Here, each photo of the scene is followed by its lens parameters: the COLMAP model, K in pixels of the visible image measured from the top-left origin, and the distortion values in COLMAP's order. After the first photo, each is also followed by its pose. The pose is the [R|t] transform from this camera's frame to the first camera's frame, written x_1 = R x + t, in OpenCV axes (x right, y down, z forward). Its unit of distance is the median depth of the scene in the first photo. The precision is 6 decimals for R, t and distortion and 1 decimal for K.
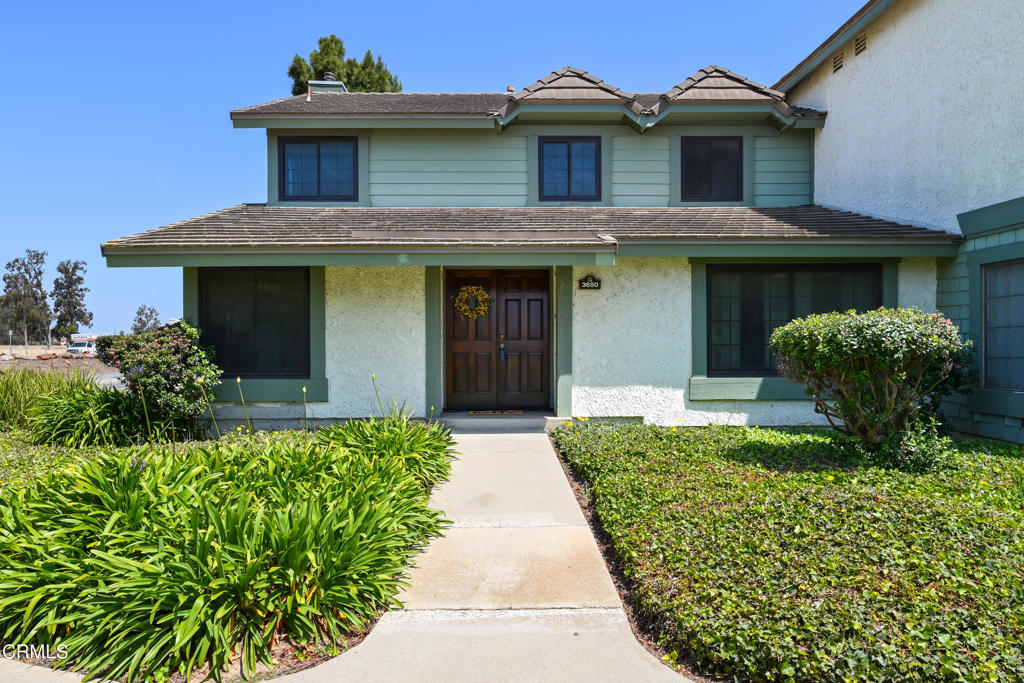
lens RADIAL K [[670.9, 0, 512.5], [0, 670.9, 344.7], [0, 0, 1]] dist [-0.000661, 0.002189]
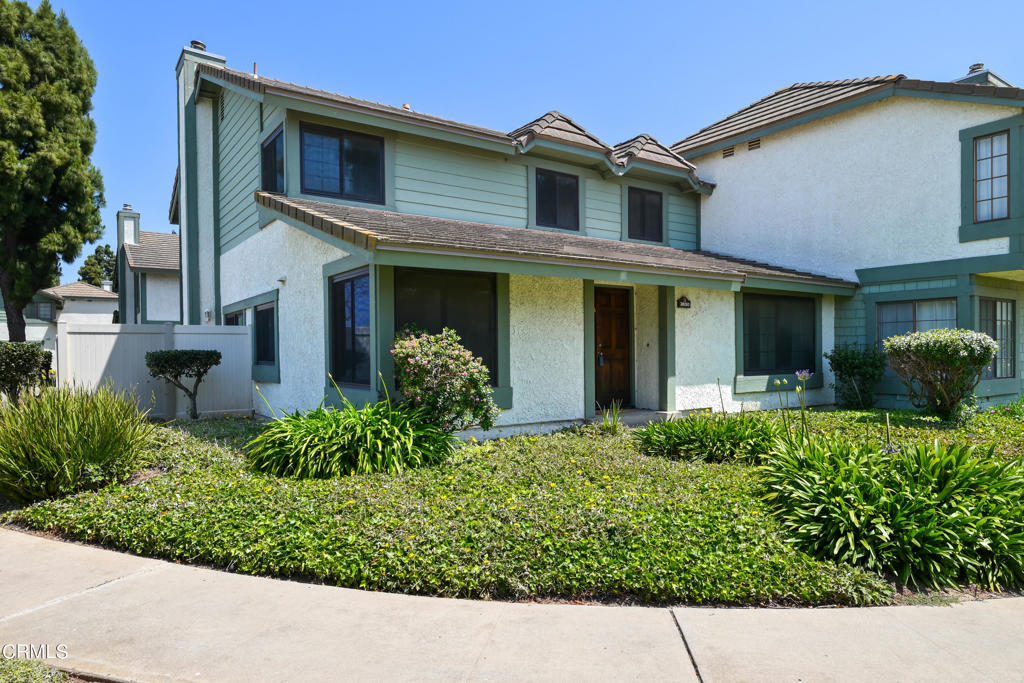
lens RADIAL K [[634.4, 0, 494.7], [0, 634.4, 360.1], [0, 0, 1]] dist [-0.000900, 0.001709]
pose [[0.828540, -0.008889, 0.559859, -0.833241], [0.005914, 0.999957, 0.007125, 0.004183], [-0.559898, -0.002593, 0.828558, 0.217792]]
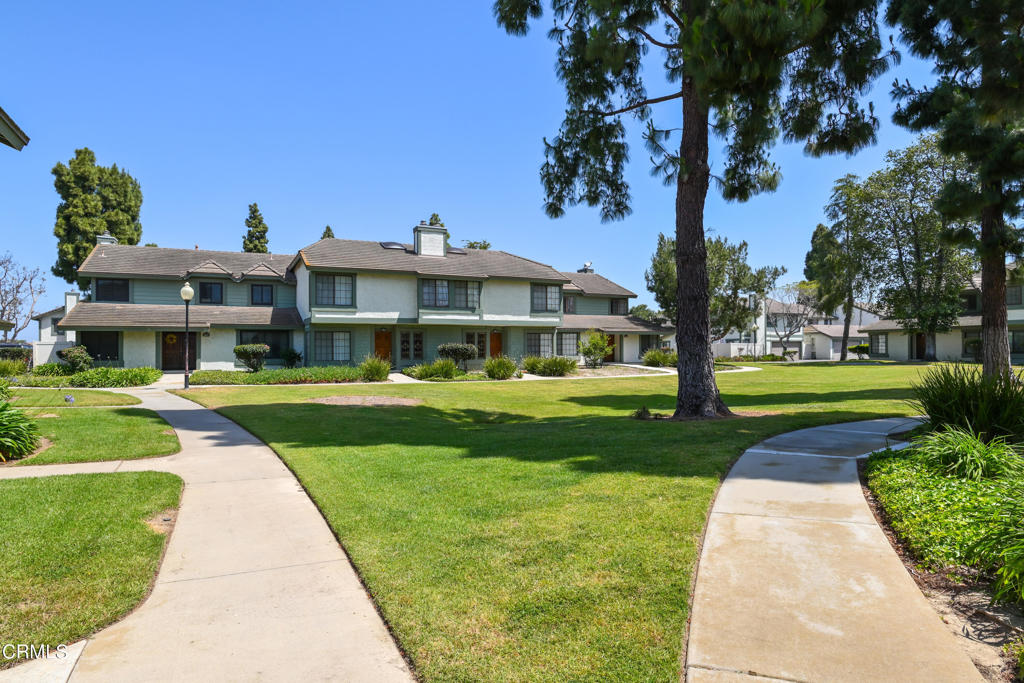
lens RADIAL K [[586.3, 0, 511.5], [0, 586.3, 345.8], [0, 0, 1]] dist [0.009196, 0.000731]
pose [[0.915292, 0.005263, 0.402757, 0.355301], [-0.003005, 0.999976, -0.006238, -0.012864], [-0.402781, 0.004499, 0.915286, -2.726809]]
